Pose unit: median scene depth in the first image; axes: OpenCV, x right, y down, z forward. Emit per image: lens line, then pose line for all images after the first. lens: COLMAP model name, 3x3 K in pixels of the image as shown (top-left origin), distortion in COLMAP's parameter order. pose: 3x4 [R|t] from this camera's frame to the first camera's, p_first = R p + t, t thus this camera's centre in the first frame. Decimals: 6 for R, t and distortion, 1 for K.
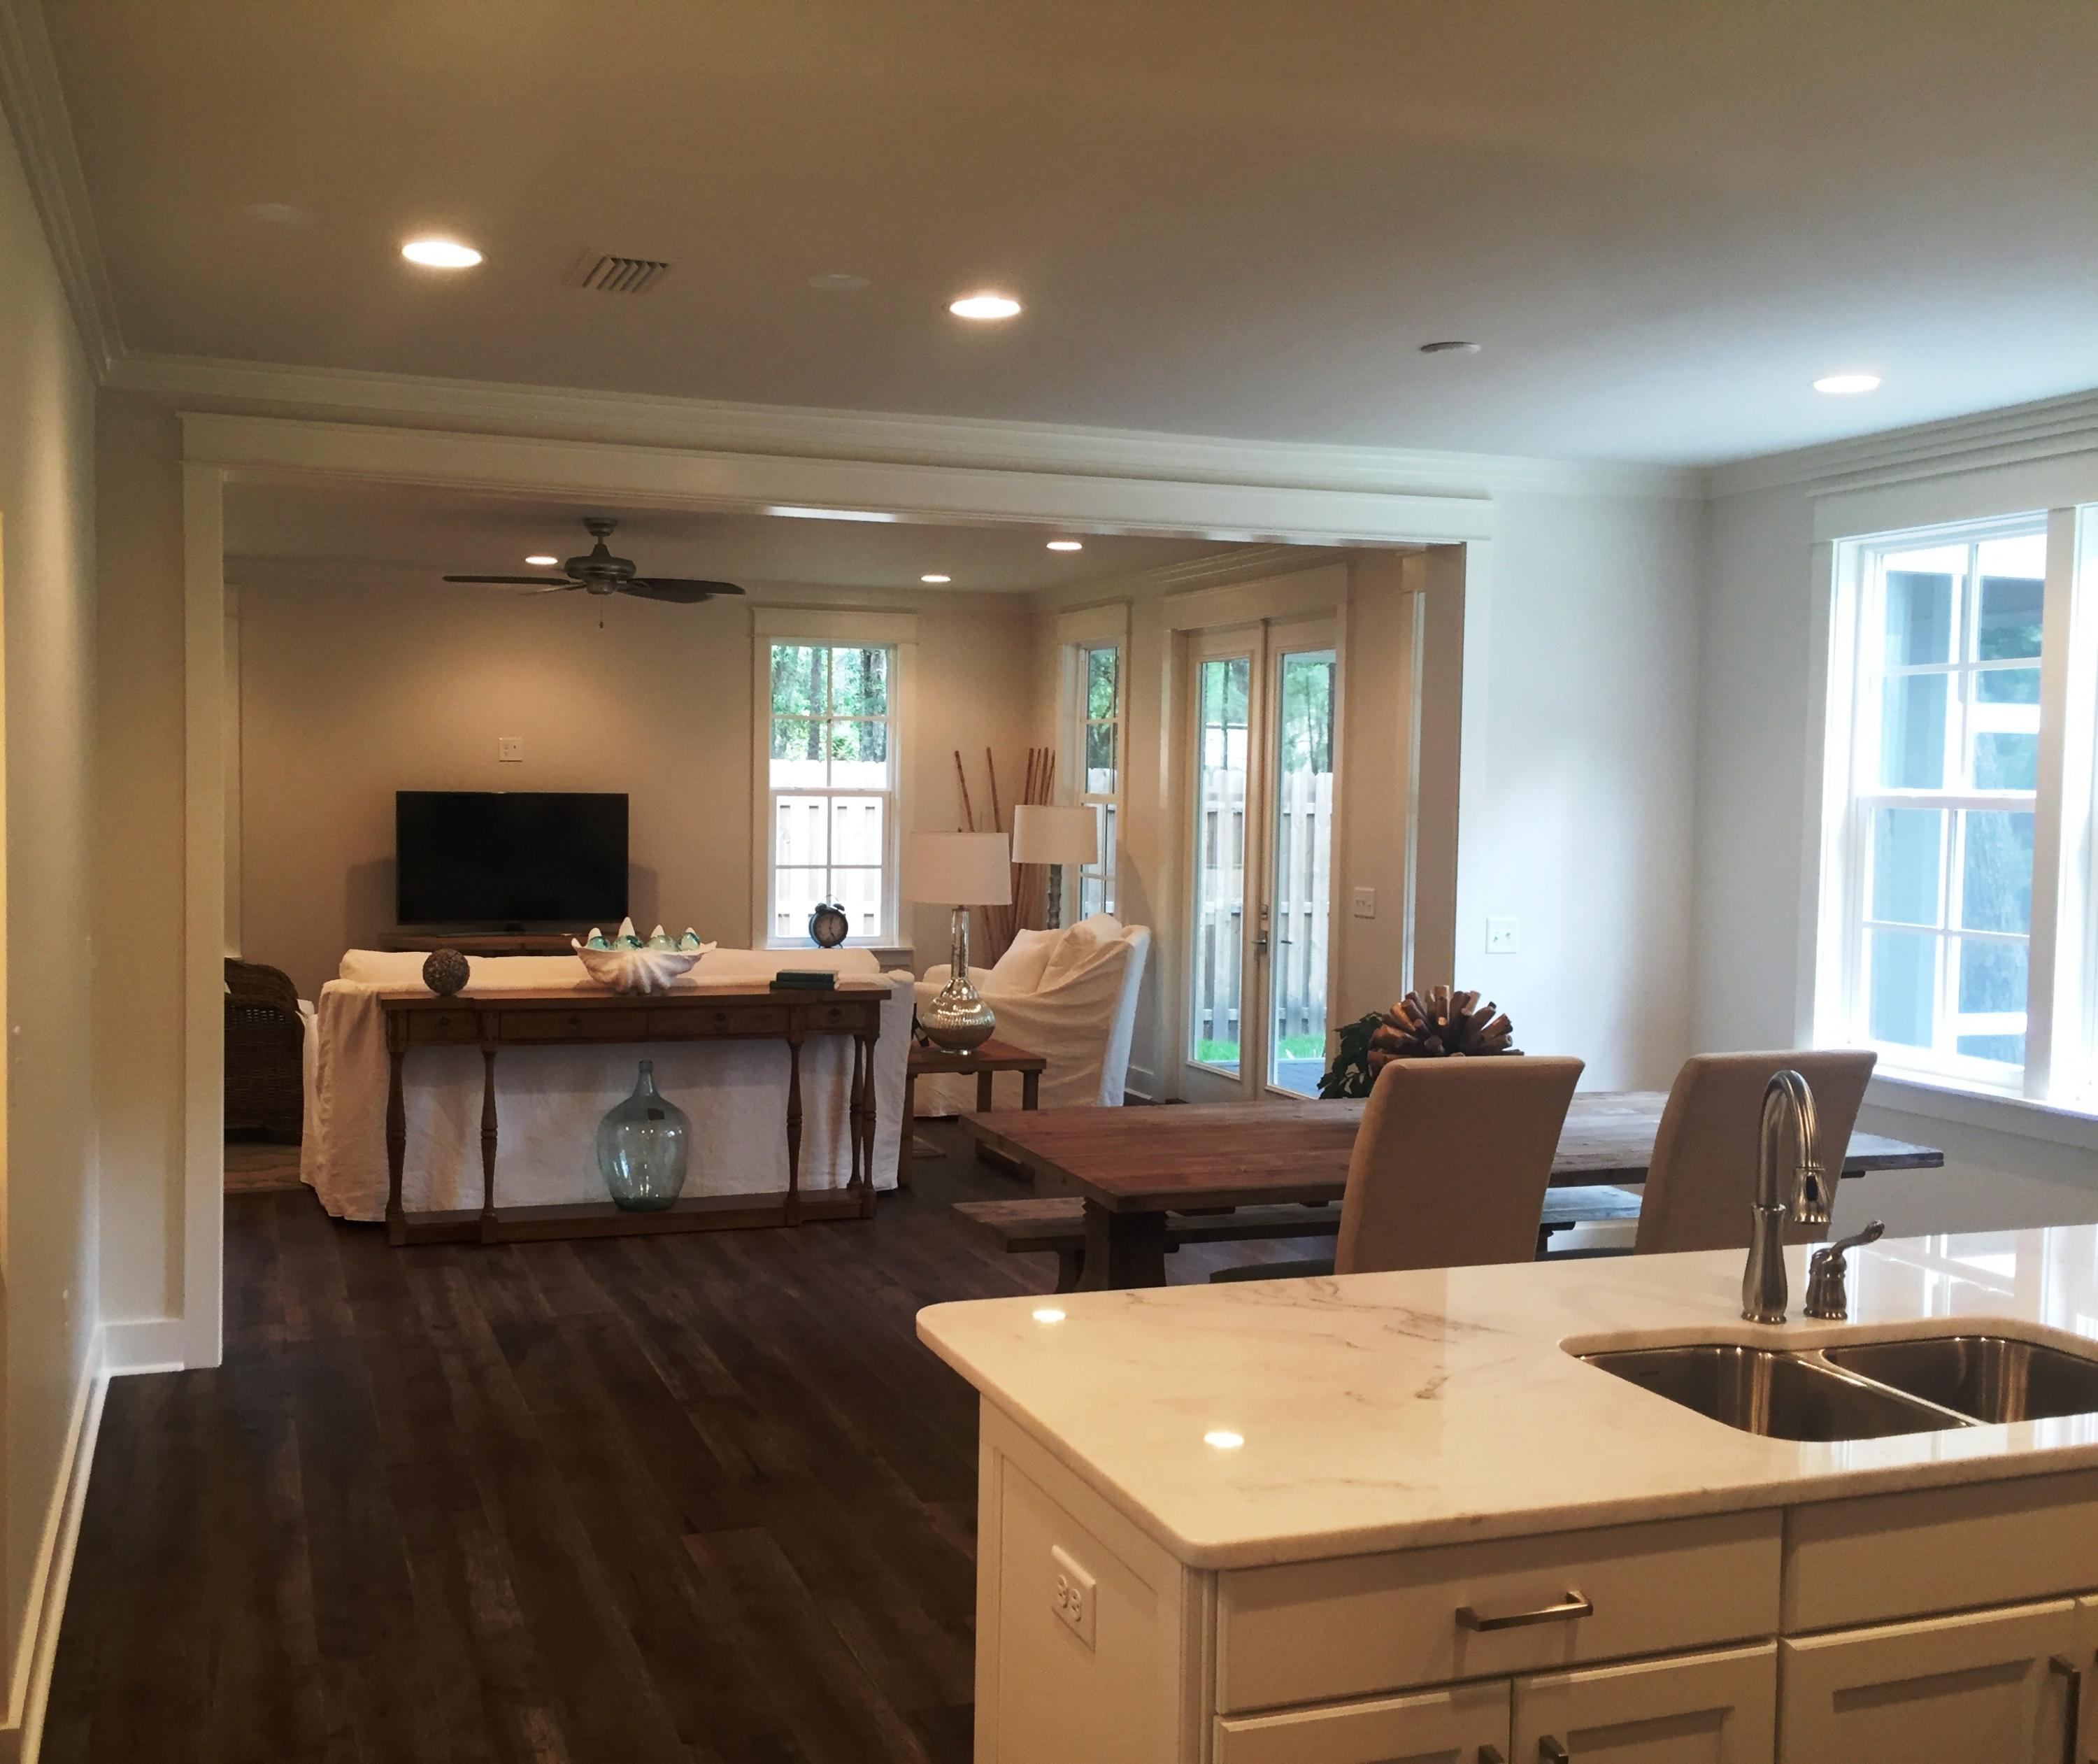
lens RADIAL K [[2012.4, 0, 952.7], [0, 2012.4, 888.1], [0, 0, 1]] dist [0.023971, 0.000000]
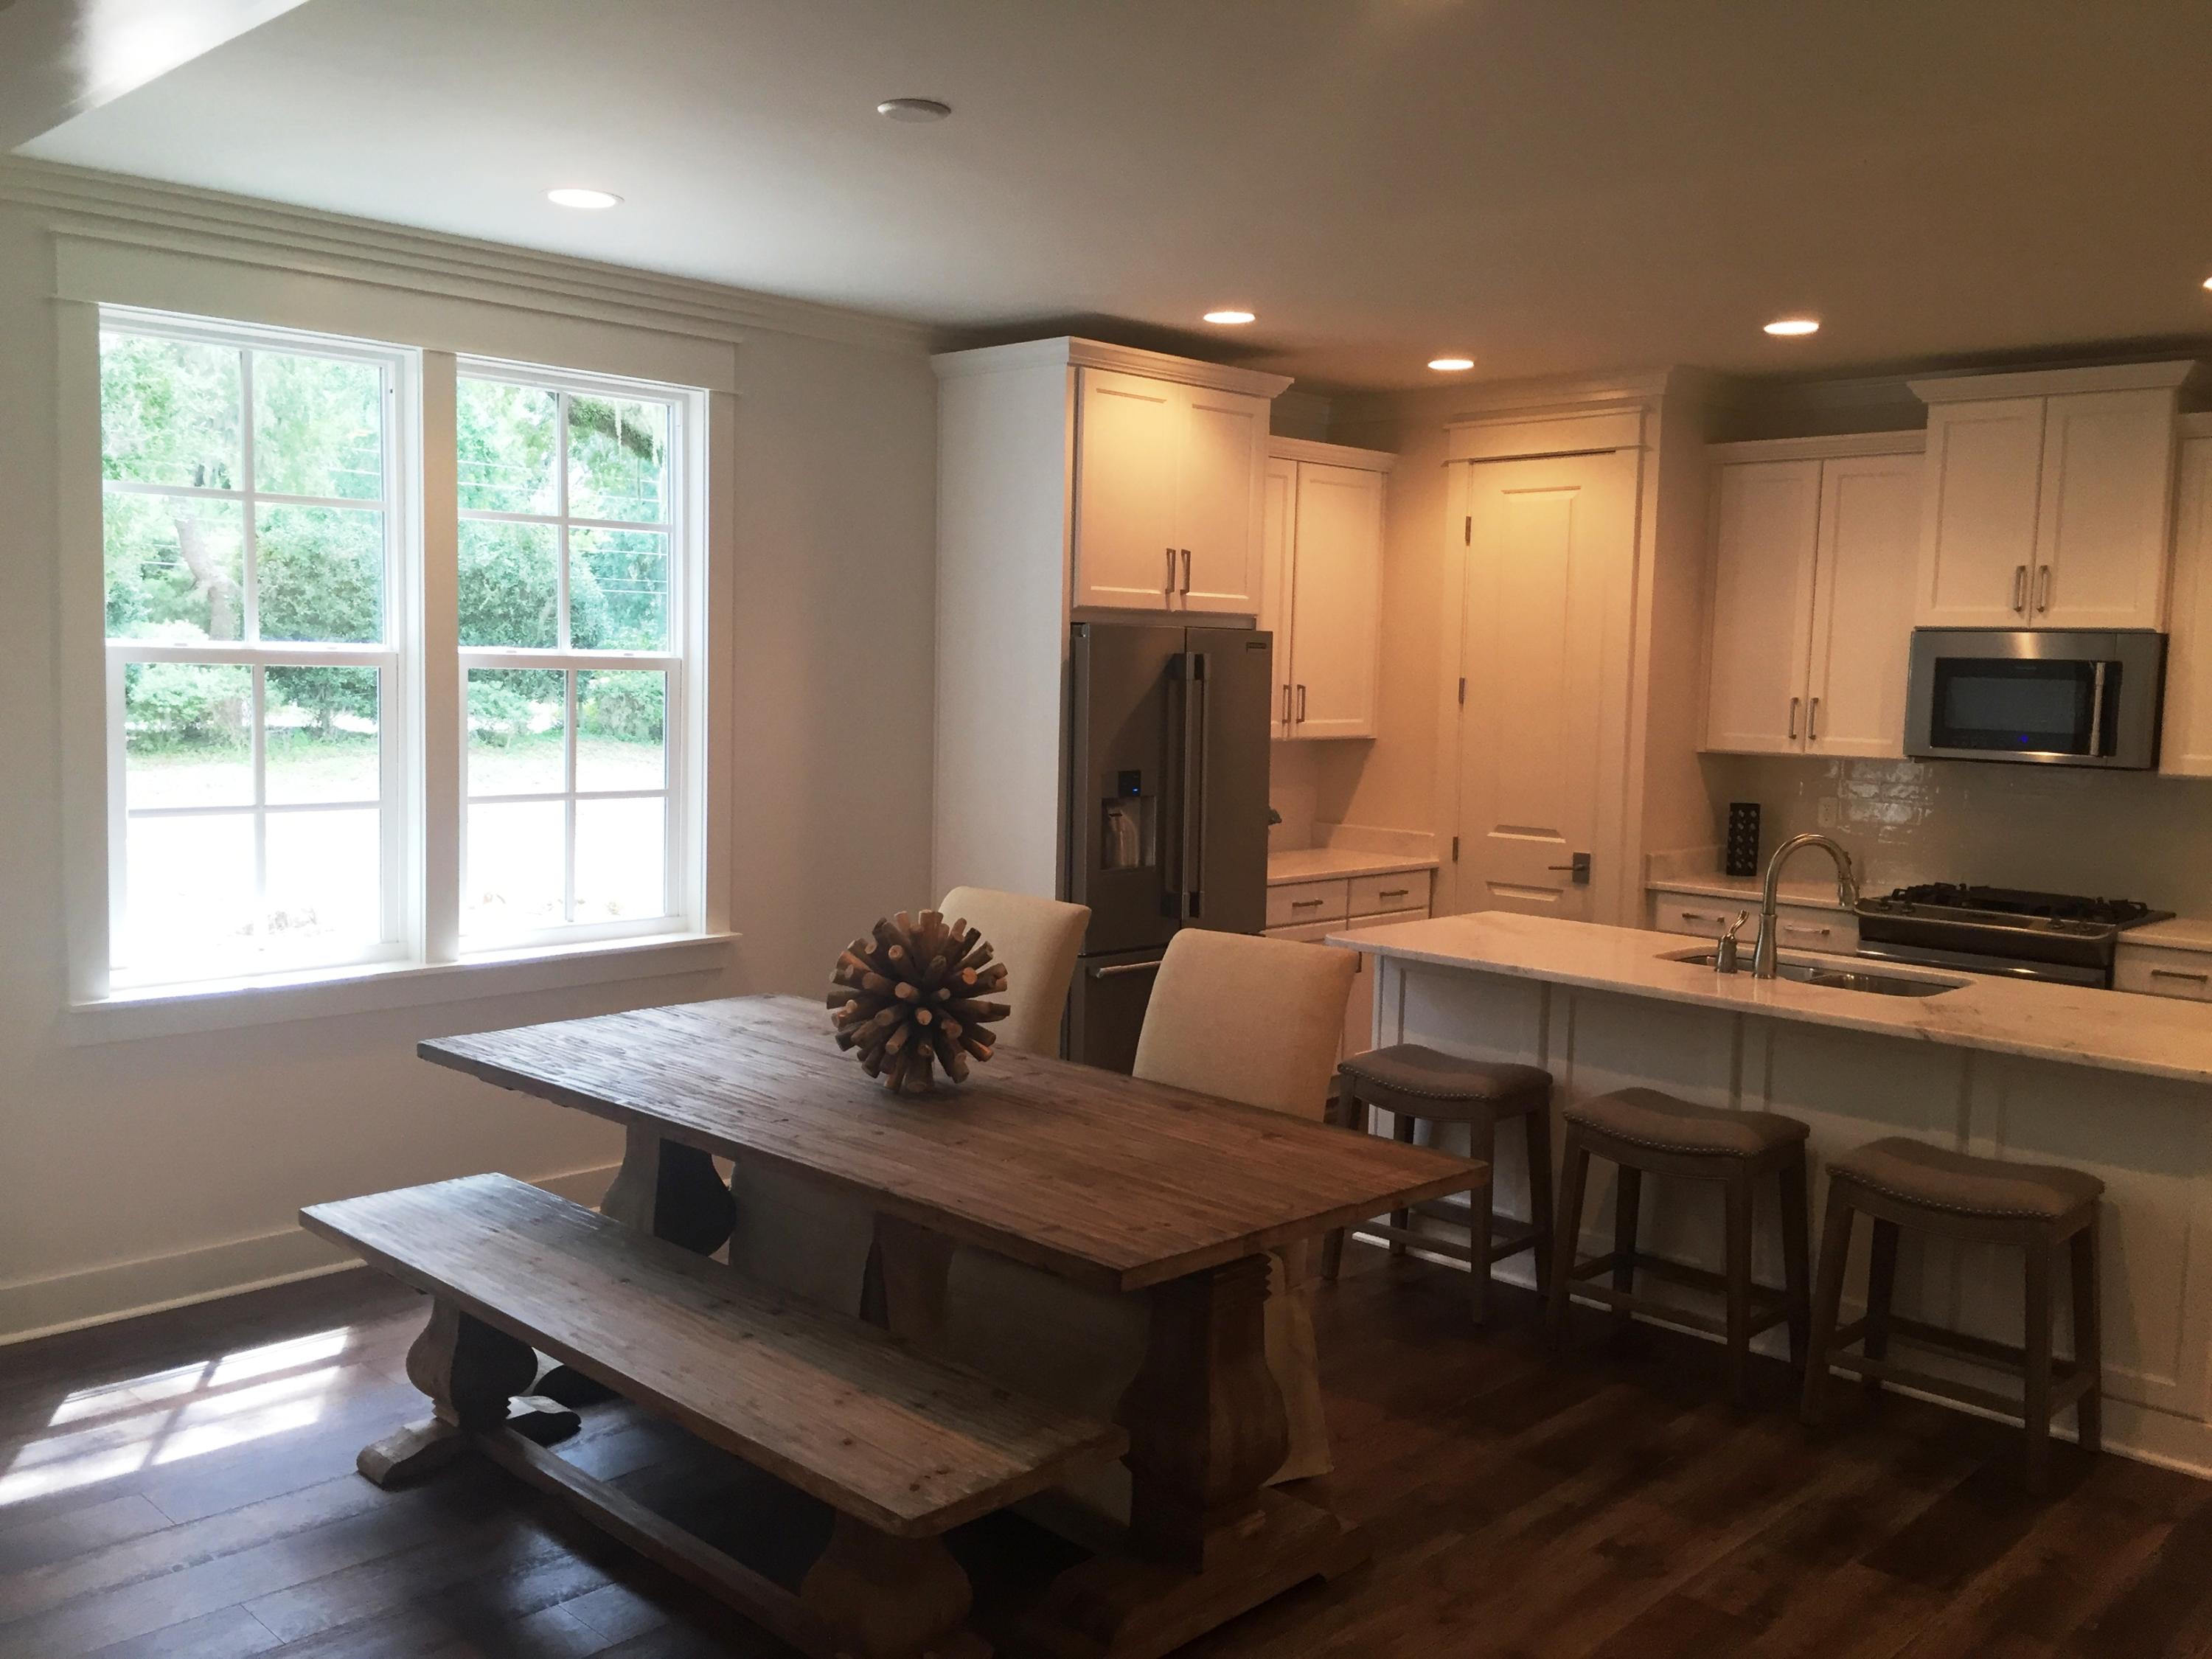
lens RADIAL K [[1902.8, 0, 1088.2], [0, 1902.8, 830.7], [0, 0, 1]] dist [0.071442, -0.115387]
pose [[-0.432315, -0.112598, 0.894665, -0.324258], [0.018443, 0.990861, 0.133617, -0.059439], [-0.901534, 0.074265, -0.426287, 0.859452]]
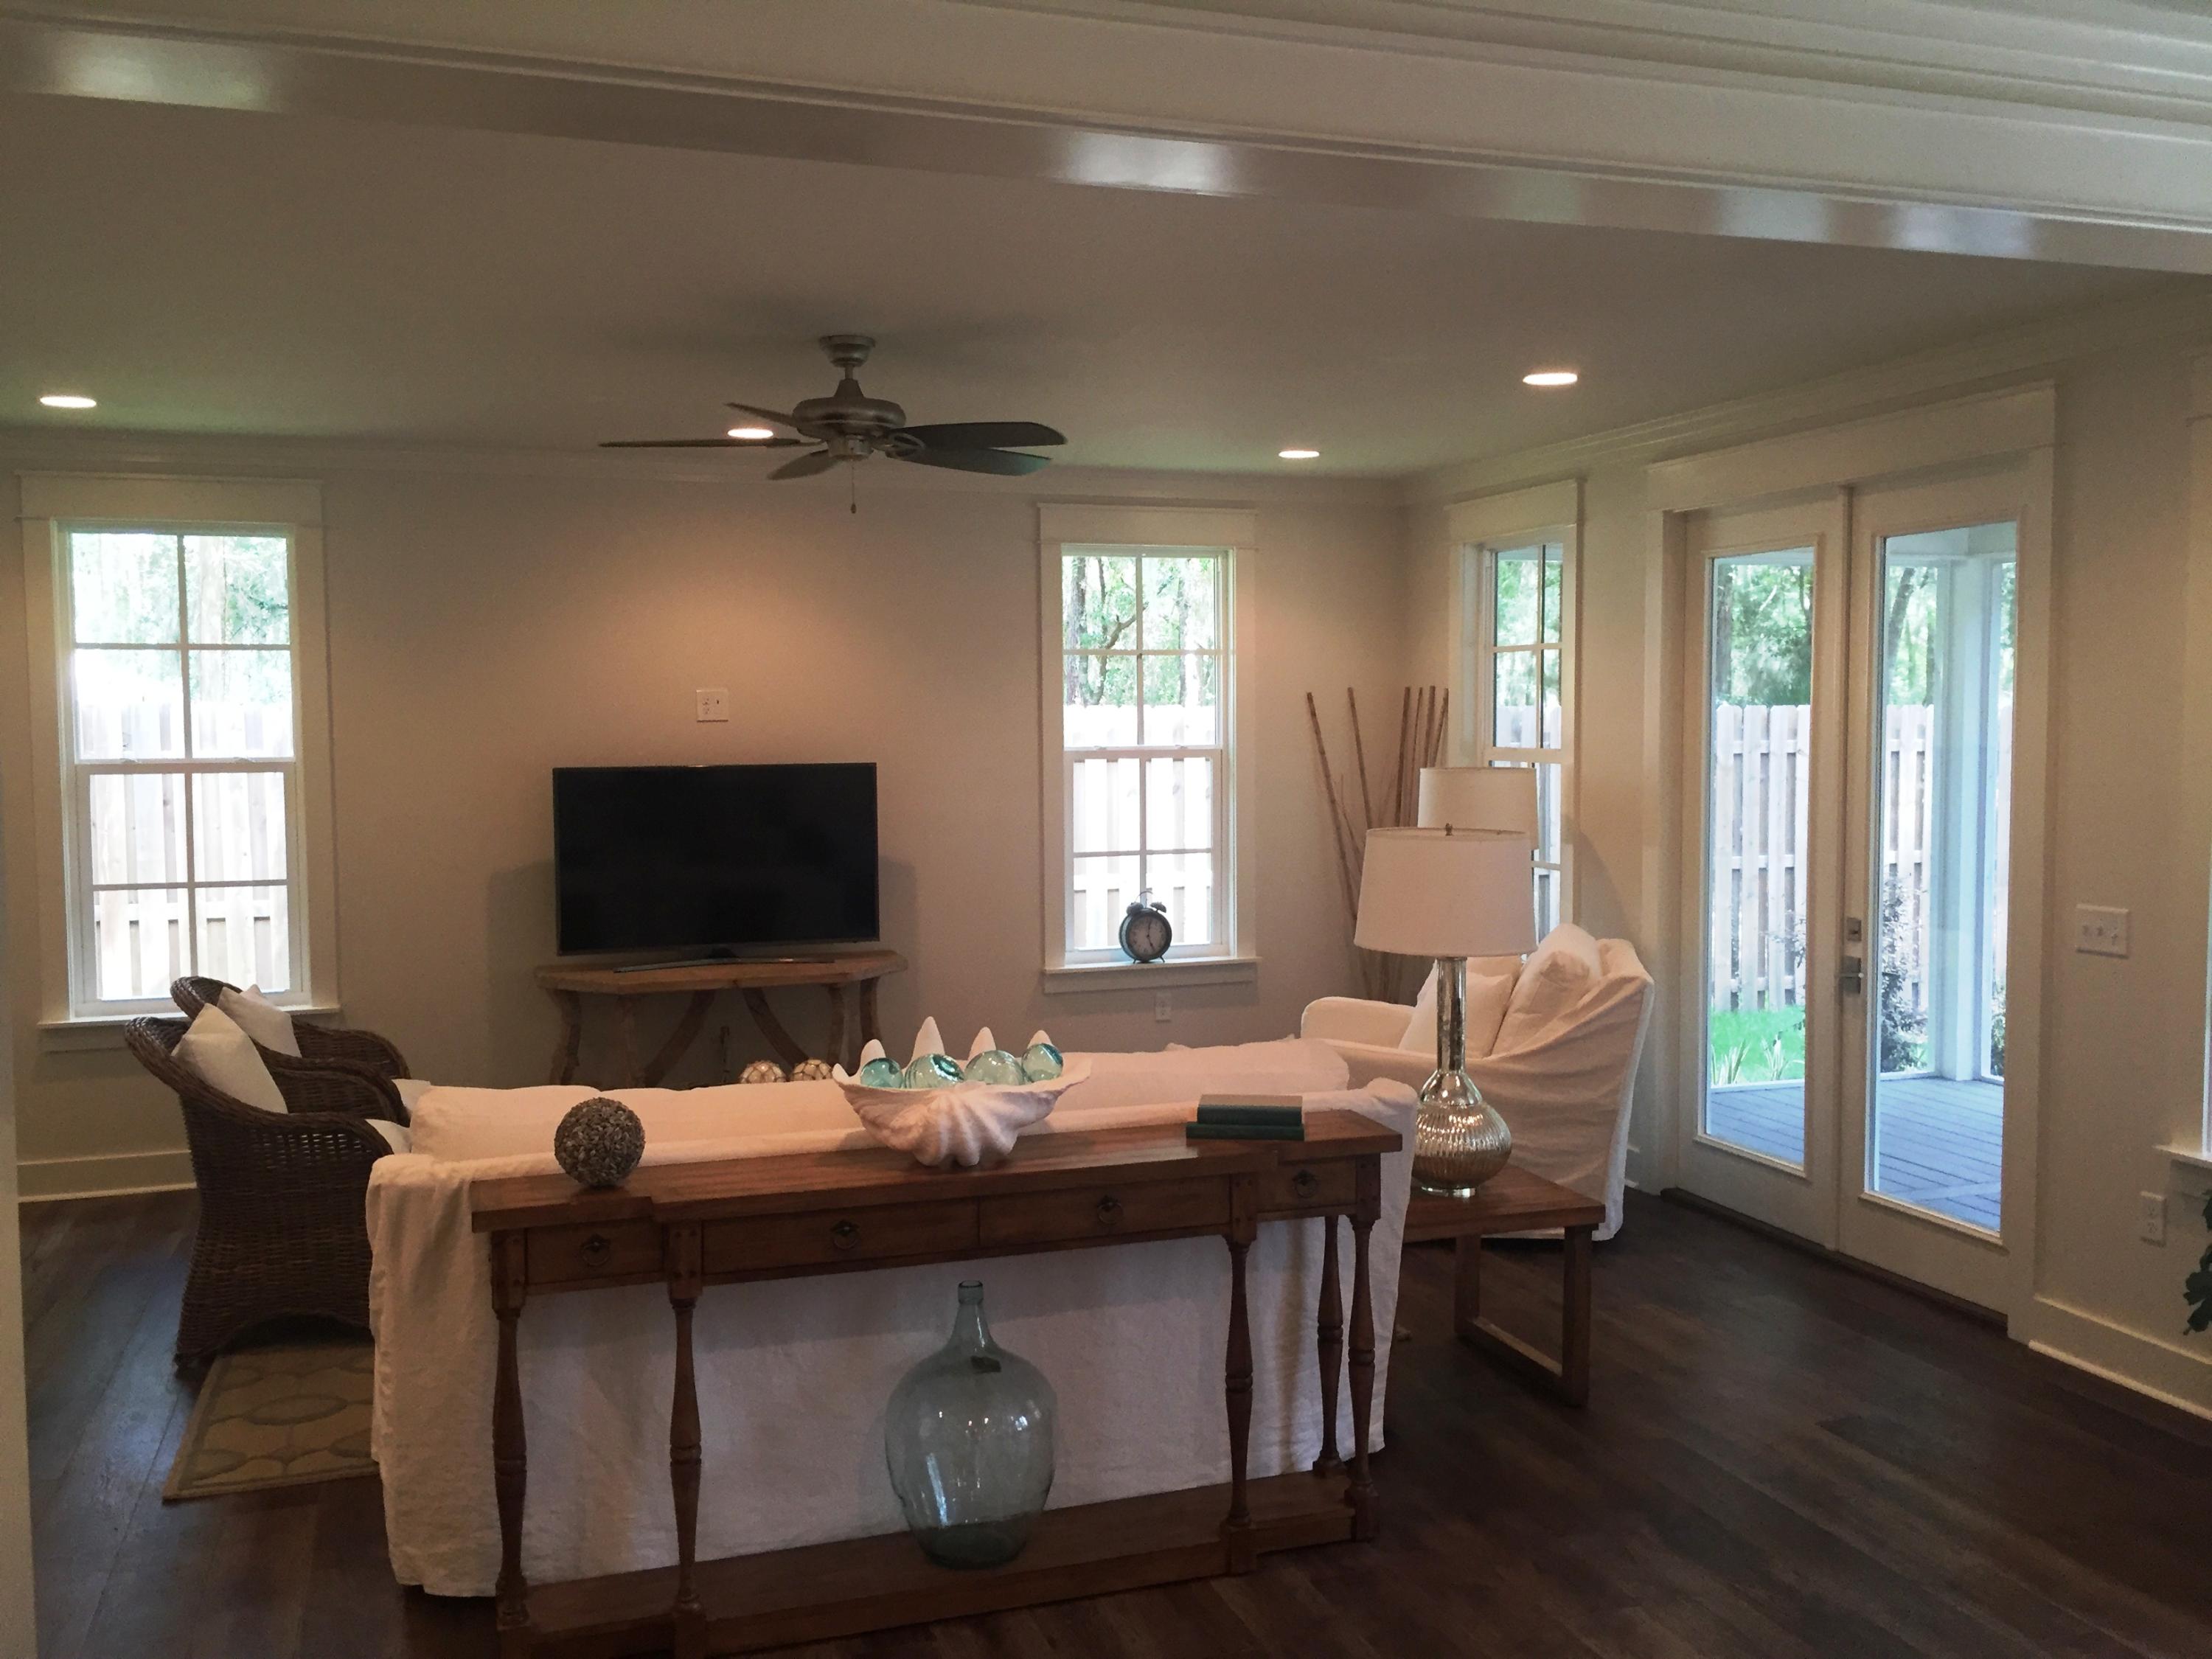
lens RADIAL K [[1902.8, 0, 1107.4], [0, 1902.8, 829.5], [0, 0, 1]] dist [0.071442, -0.115387]
pose [[0.999695, -0.020572, -0.013638, -0.103168], [0.020676, 0.999758, 0.007551, -0.039396], [0.013479, -0.007831, 0.999878, 0.471802]]
